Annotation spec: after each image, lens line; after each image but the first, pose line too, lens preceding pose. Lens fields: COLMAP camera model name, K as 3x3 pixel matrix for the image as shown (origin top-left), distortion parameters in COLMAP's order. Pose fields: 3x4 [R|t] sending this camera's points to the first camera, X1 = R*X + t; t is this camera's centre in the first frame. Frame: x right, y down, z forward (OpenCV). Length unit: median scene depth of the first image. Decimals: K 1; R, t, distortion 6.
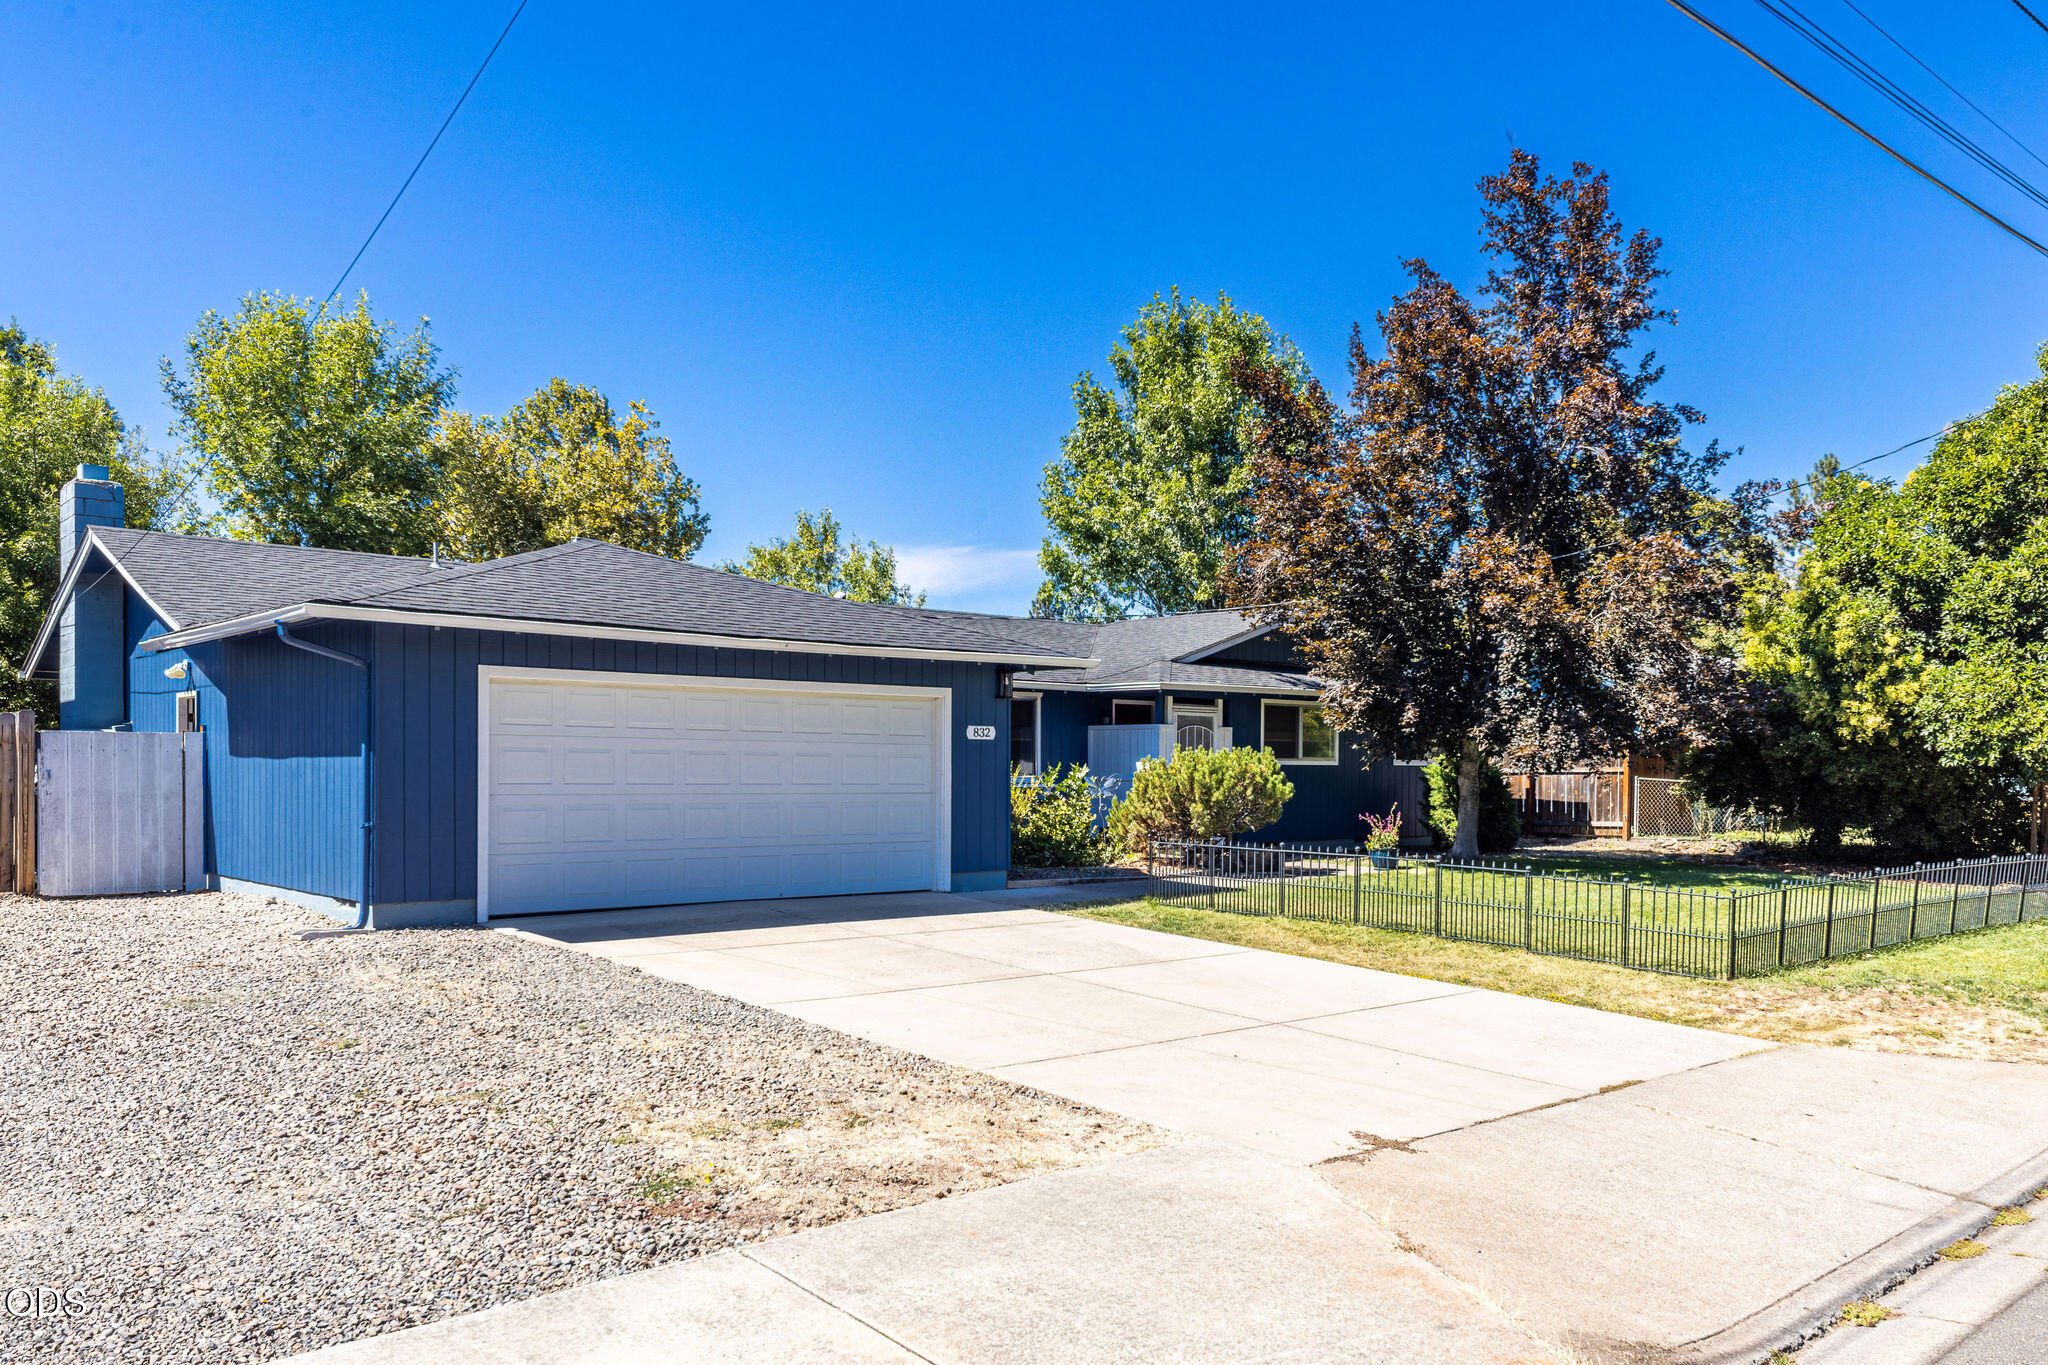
lens RADIAL K [[1568.0, 0, 1131.8], [0, 1568.0, 785.0], [0, 0, 1]] dist [0.006653, -0.000584]
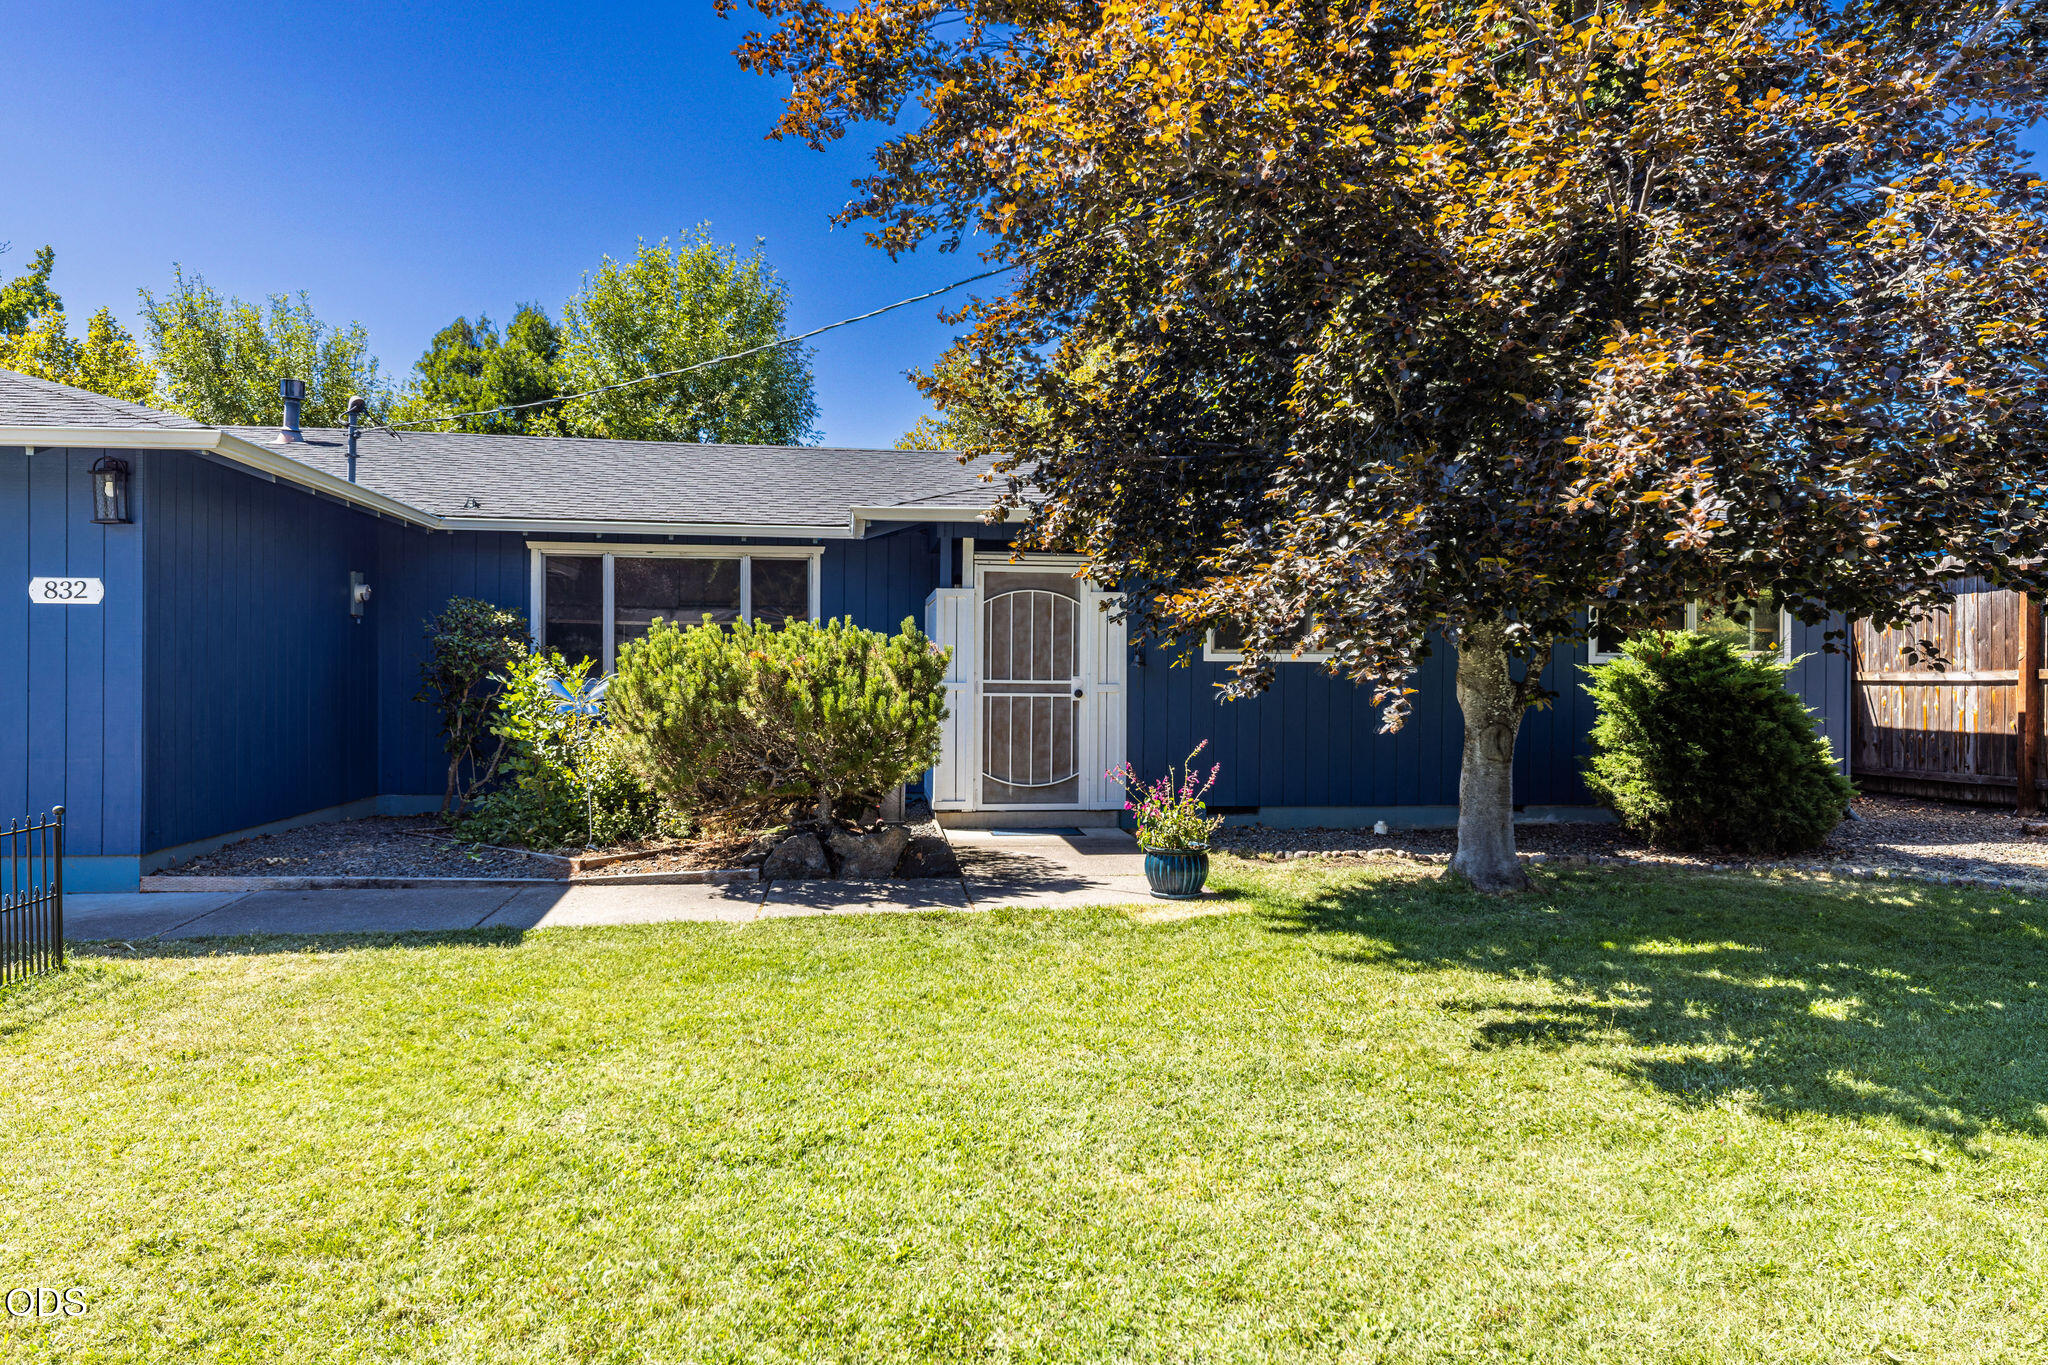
lens RADIAL K [[1352.2, 0, 1035.2], [0, 1352.2, 678.6], [0, 0, 1]] dist [0.016472, -0.021157]
pose [[0.806953, -0.001809, -0.590612, 0.353203], [-0.007531, 0.999883, -0.013351, -0.000458], [0.590567, 0.015221, 0.806845, 0.678815]]
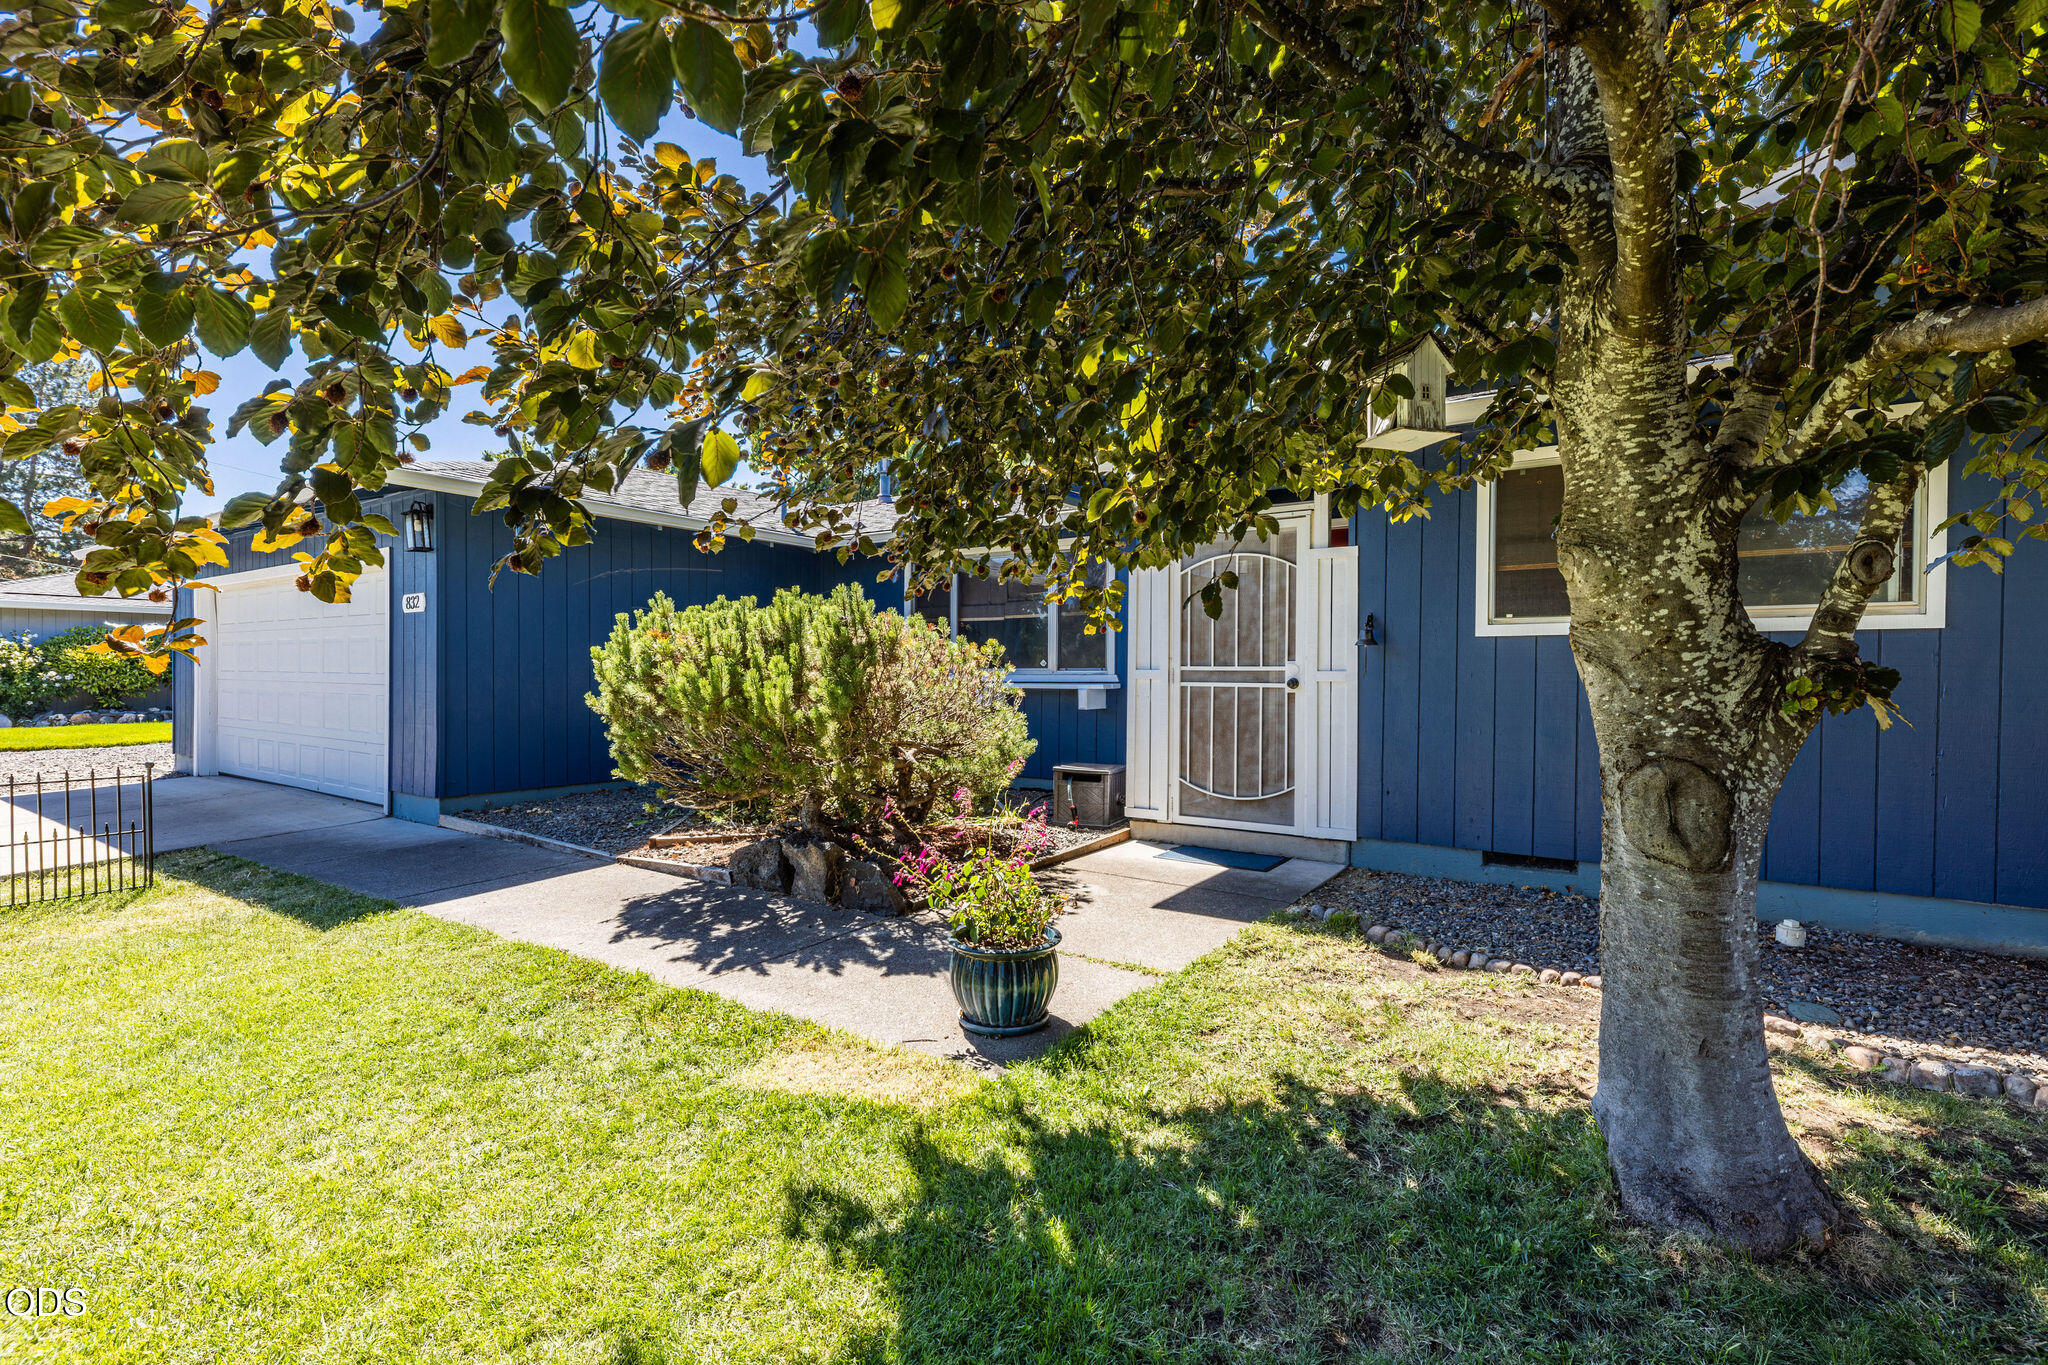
lens RADIAL K [[924.7, 0, 1024.0], [0, 924.7, 682.5], [0, 0, 1]] dist [0.001799, 0.000249]
pose [[0.202596, 0.002152, -0.979260, 0.311023], [-0.015089, 0.999886, -0.000924, -0.000628], [0.979146, 0.014963, 0.202606, 0.976502]]
